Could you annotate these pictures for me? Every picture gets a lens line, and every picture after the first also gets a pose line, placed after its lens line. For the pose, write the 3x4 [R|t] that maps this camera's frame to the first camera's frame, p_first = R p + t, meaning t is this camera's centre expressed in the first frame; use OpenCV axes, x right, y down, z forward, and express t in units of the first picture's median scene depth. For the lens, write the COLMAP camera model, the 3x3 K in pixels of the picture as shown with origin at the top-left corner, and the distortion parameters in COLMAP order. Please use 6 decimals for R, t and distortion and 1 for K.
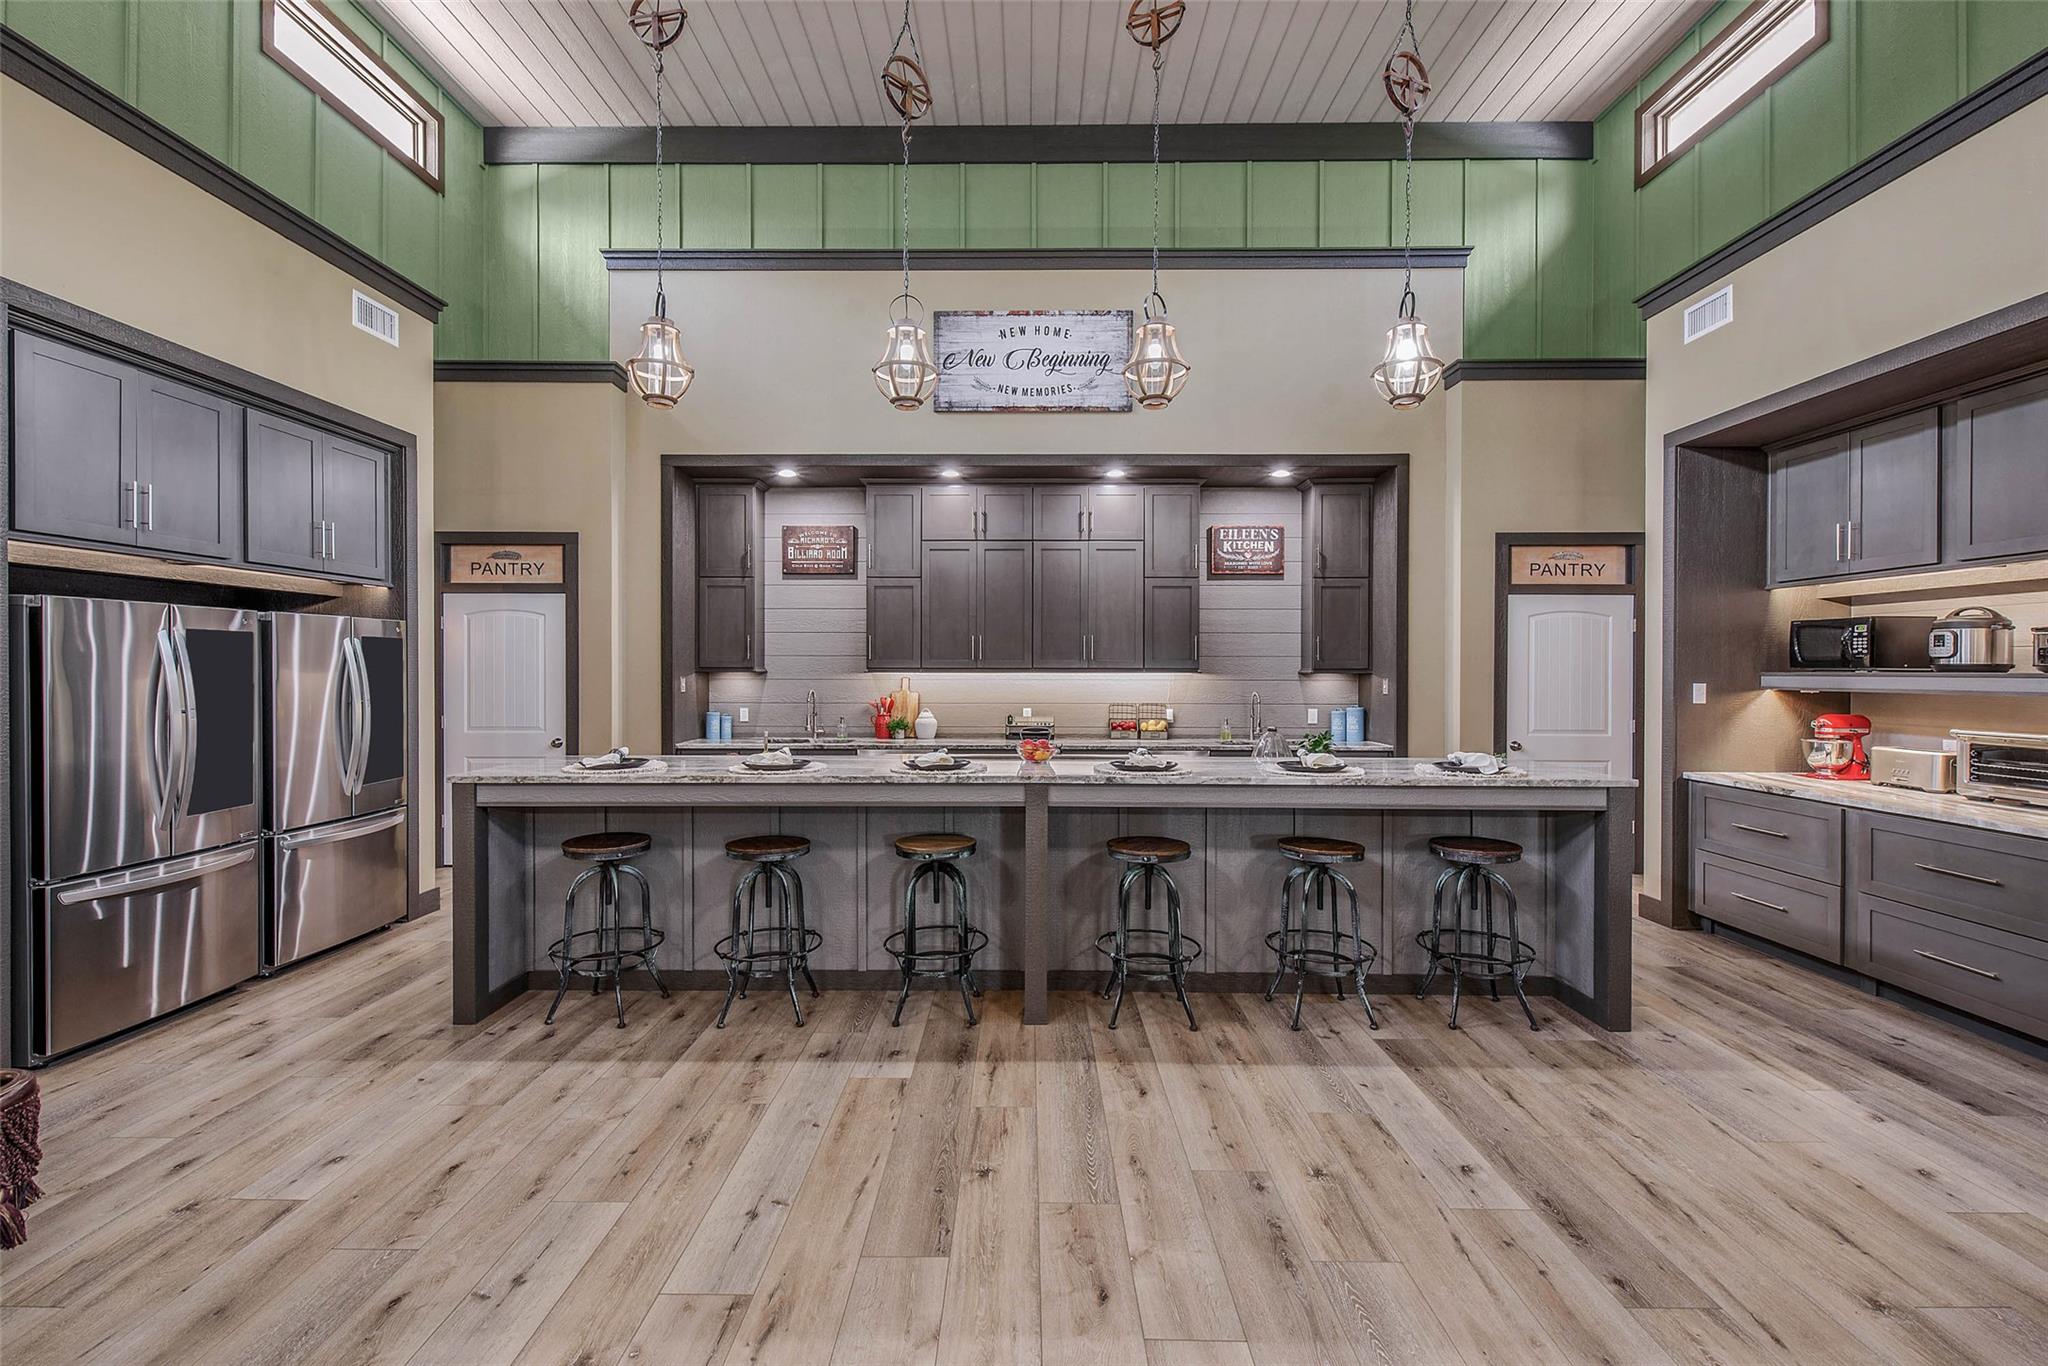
lens RADIAL K [[908.9, 0, 1031.0], [0, 908.9, 675.1], [0, 0, 1]] dist [0.019871, -0.005562]
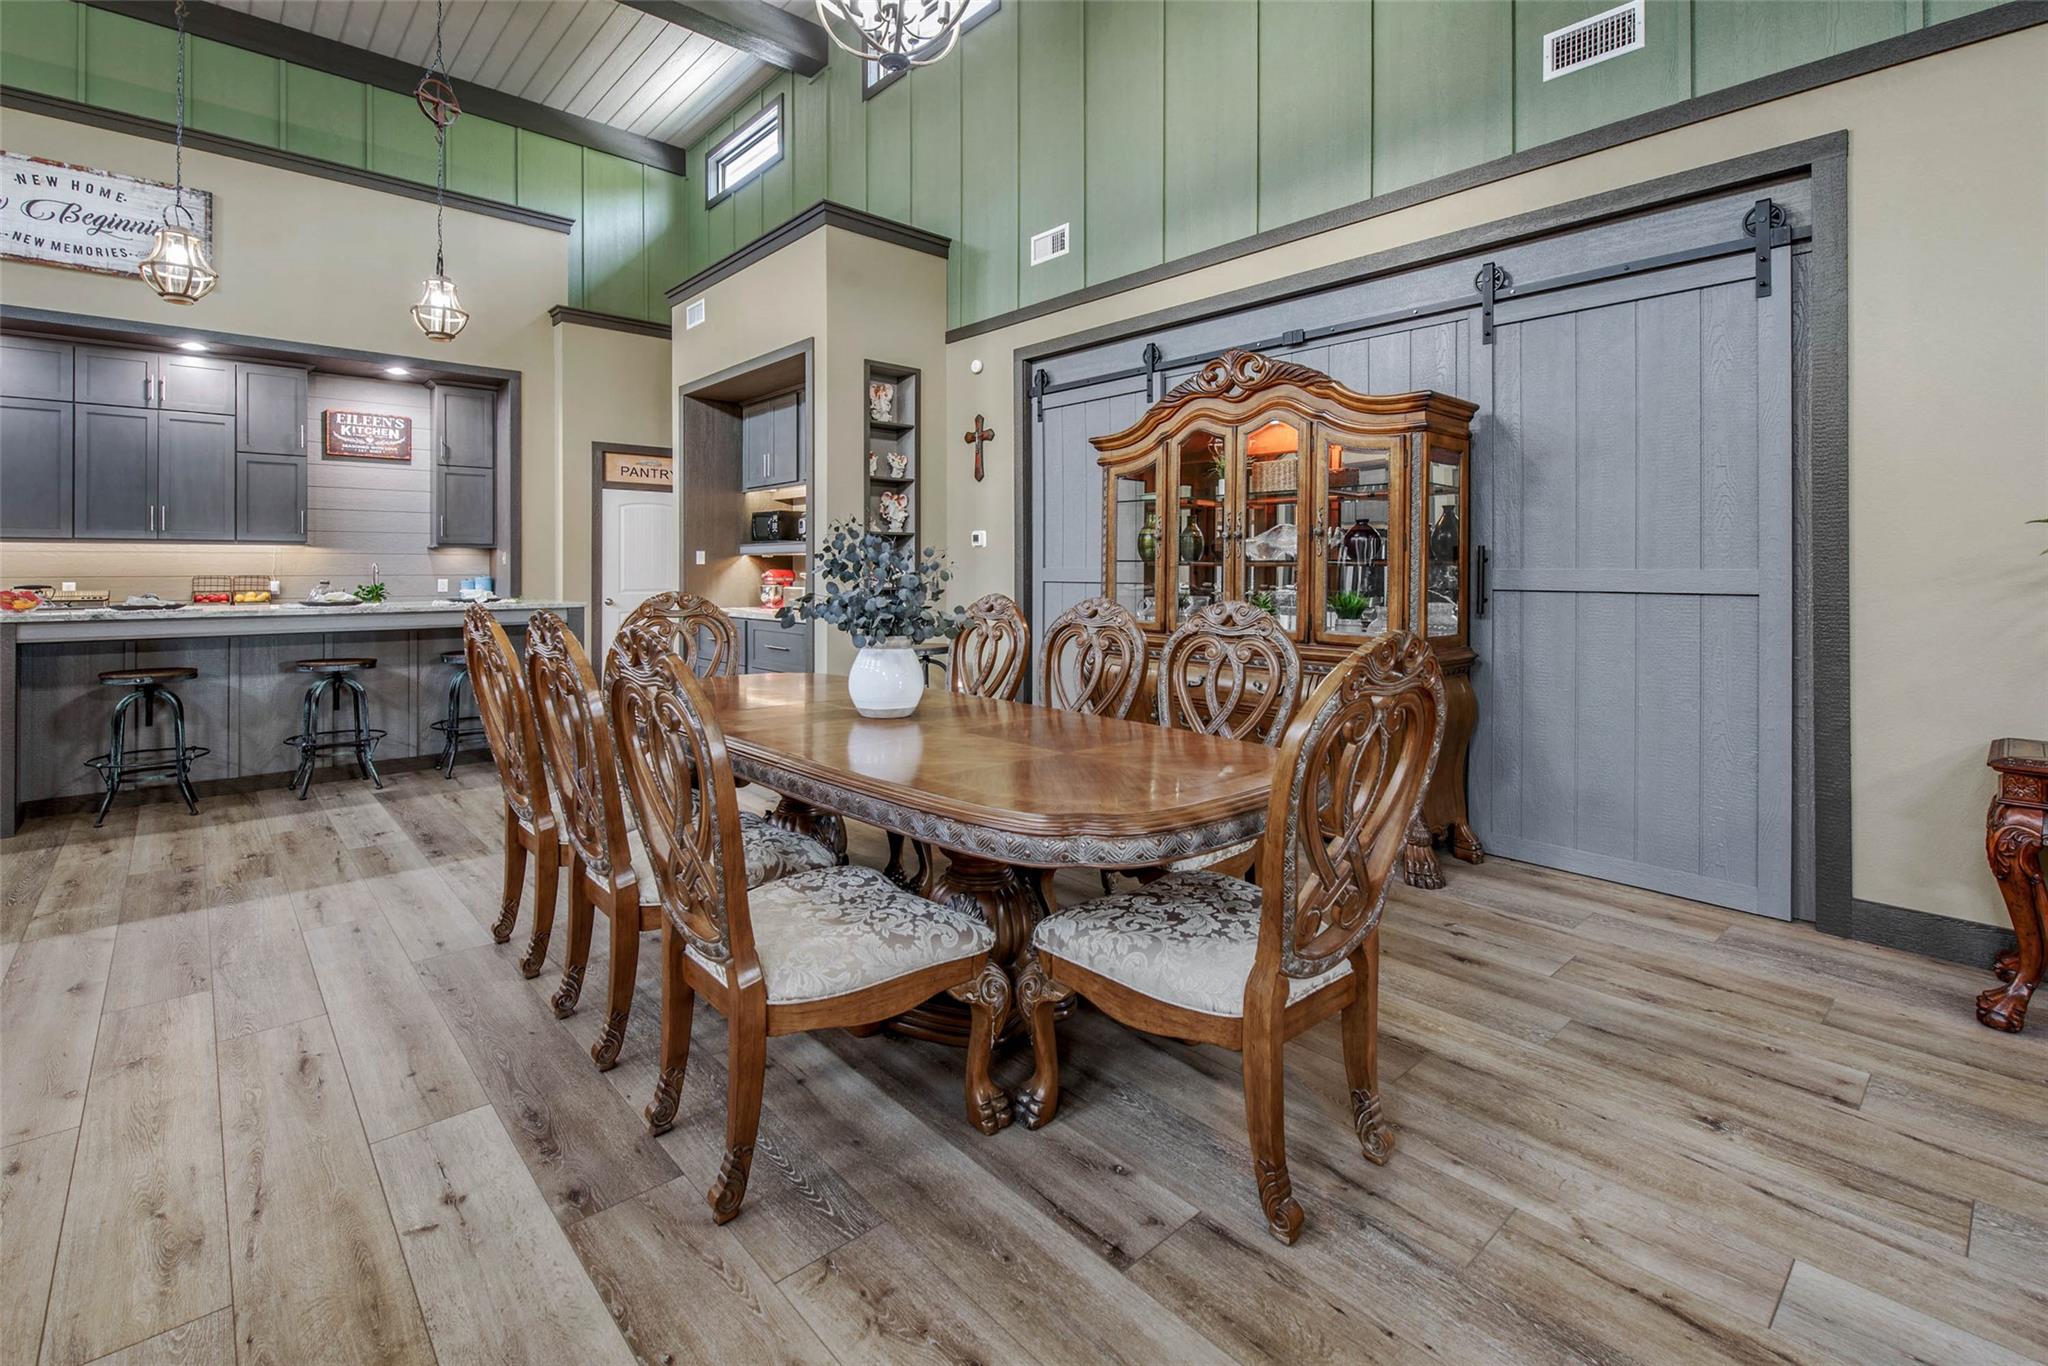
lens RADIAL K [[908.9, 0, 1064.1], [0, 908.9, 561.7], [0, 0, 1]] dist [0.019871, -0.005562]
pose [[0.731770, 0.002079, 0.681548, 0.105419], [0.008129, 0.999898, -0.011778, 0.037749], [-0.681503, 0.014159, 0.731679, -0.411065]]
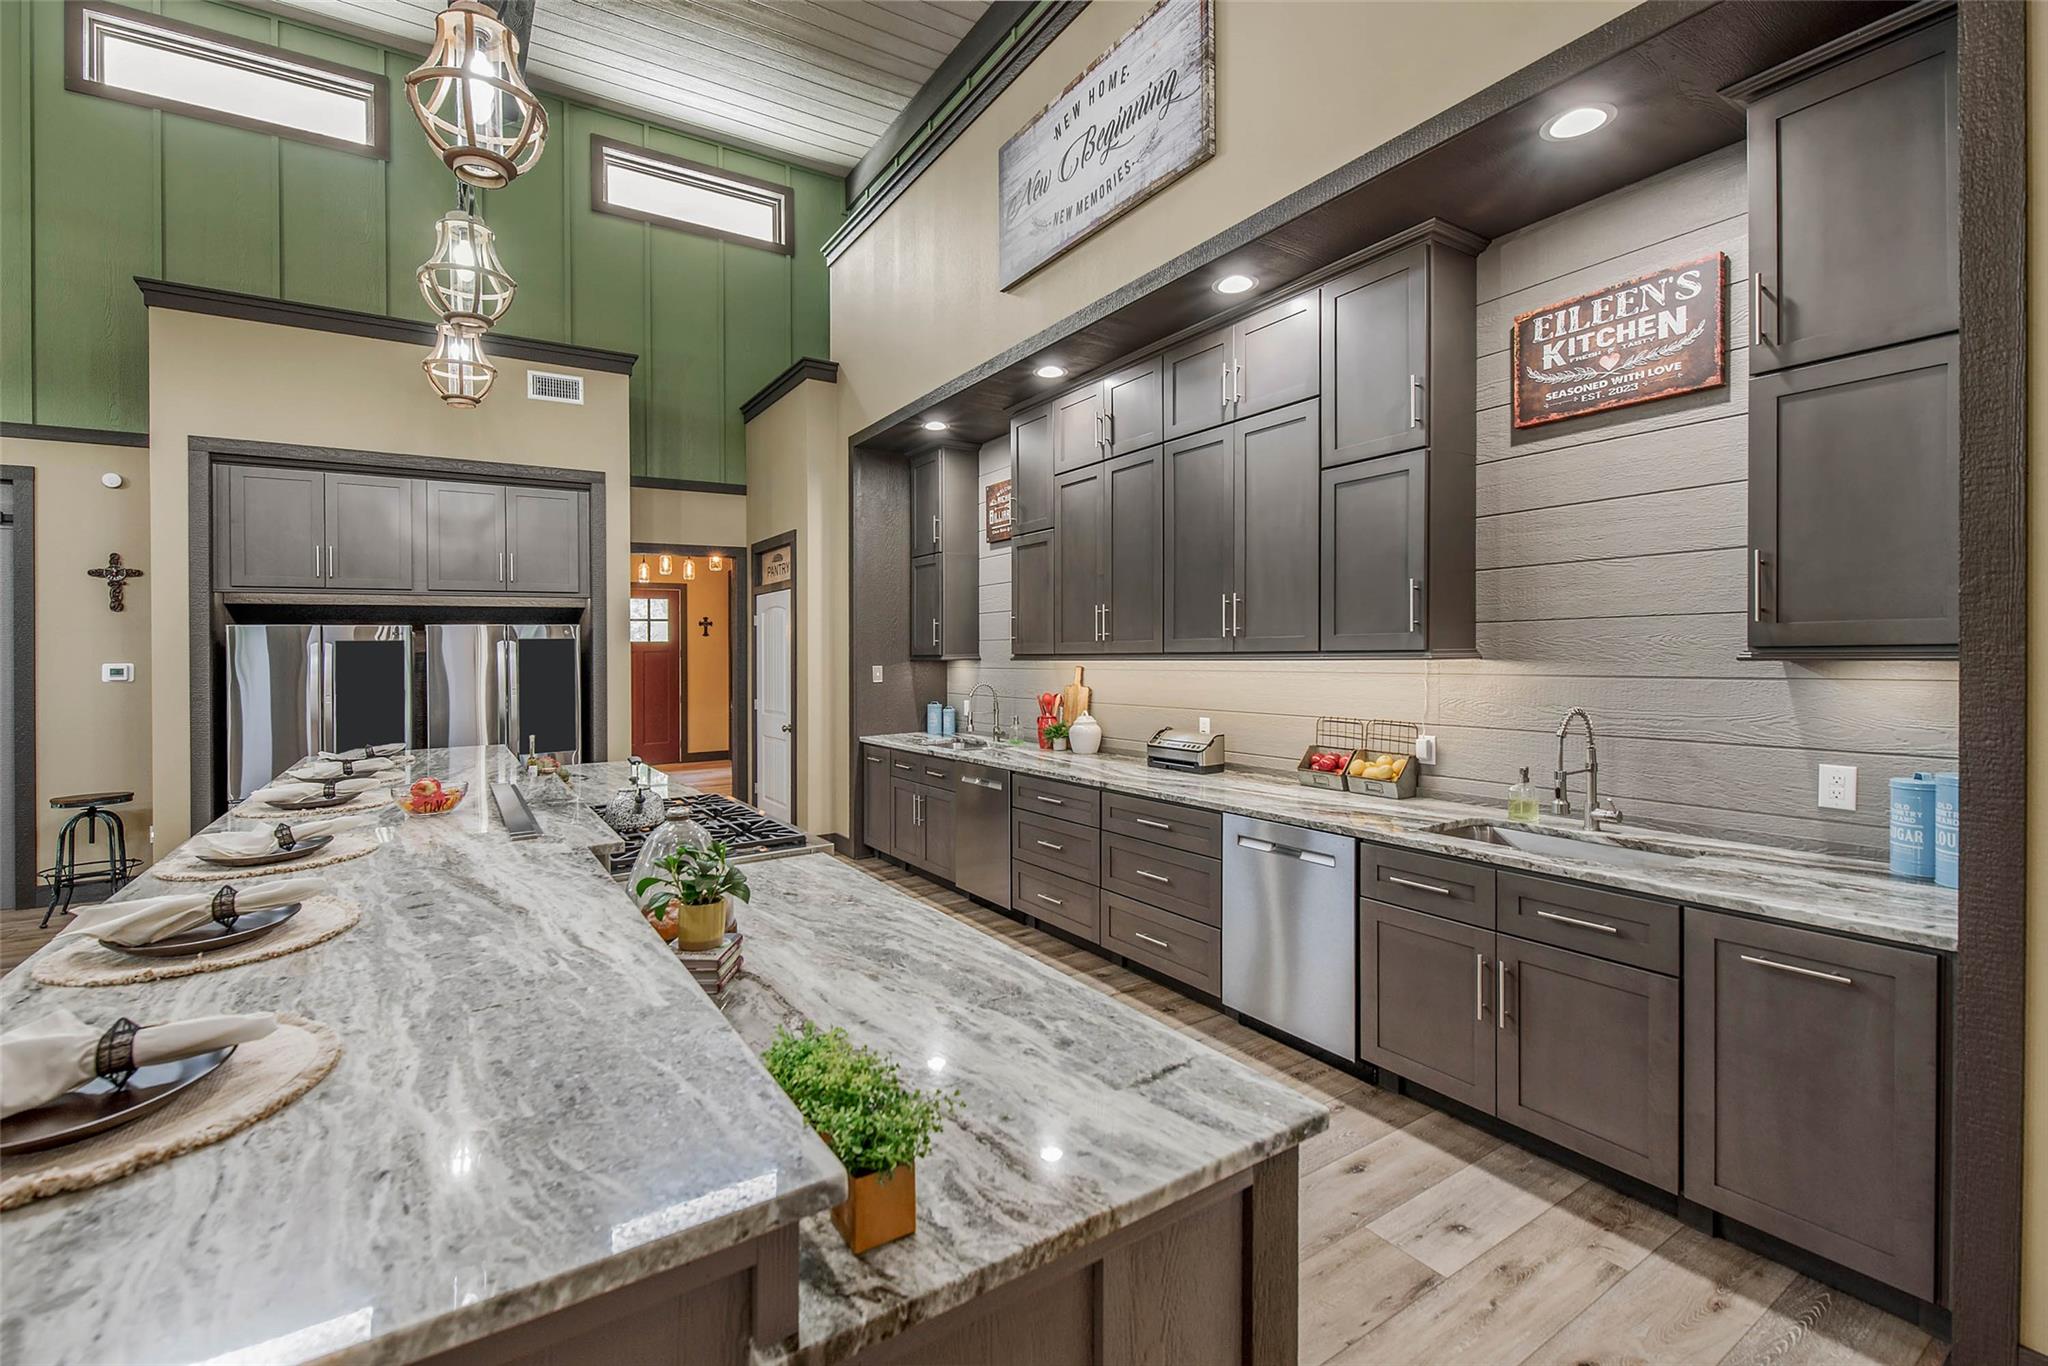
lens RADIAL K [[908.9, 0, 950.7], [0, 908.9, 660.5], [0, 0, 1]] dist [0.019871, -0.005562]
pose [[0.510186, -0.003501, -0.860057, 0.474558], [0.009944, 0.999949, 0.001828, -0.005517], [0.860007, -0.009485, 0.510194, 0.597780]]
